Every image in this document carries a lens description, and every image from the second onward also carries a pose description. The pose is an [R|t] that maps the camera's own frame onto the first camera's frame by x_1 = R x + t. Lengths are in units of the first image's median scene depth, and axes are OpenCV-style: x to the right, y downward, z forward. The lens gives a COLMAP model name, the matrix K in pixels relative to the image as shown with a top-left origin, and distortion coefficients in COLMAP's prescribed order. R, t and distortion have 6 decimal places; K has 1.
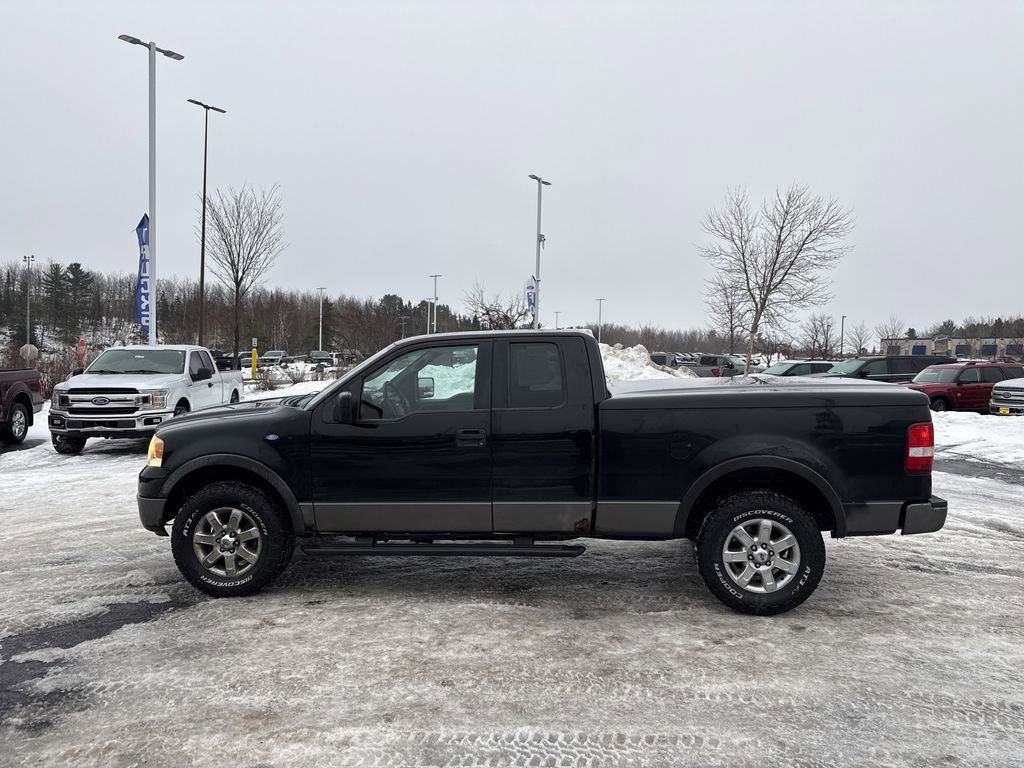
lens RADIAL K [[707.4, 0, 517.7], [0, 707.4, 386.6], [0, 0, 1]] dist [0.085836, -0.104913]
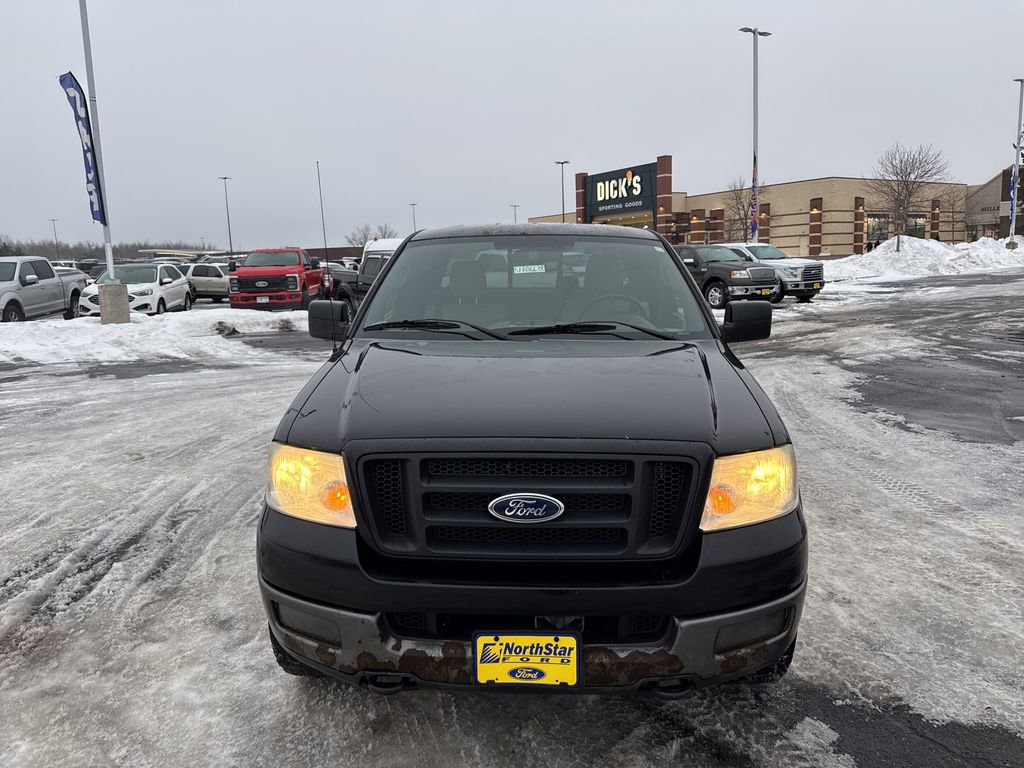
lens RADIAL K [[716.1, 0, 516.0], [0, 716.1, 376.2], [0, 0, 1]] dist [0.041357, -0.037655]
pose [[-0.051331, -0.178801, 0.982545, -1.027235], [0.058680, 0.981603, 0.181695, -0.070480], [-0.996956, 0.066982, -0.039895, 1.310726]]
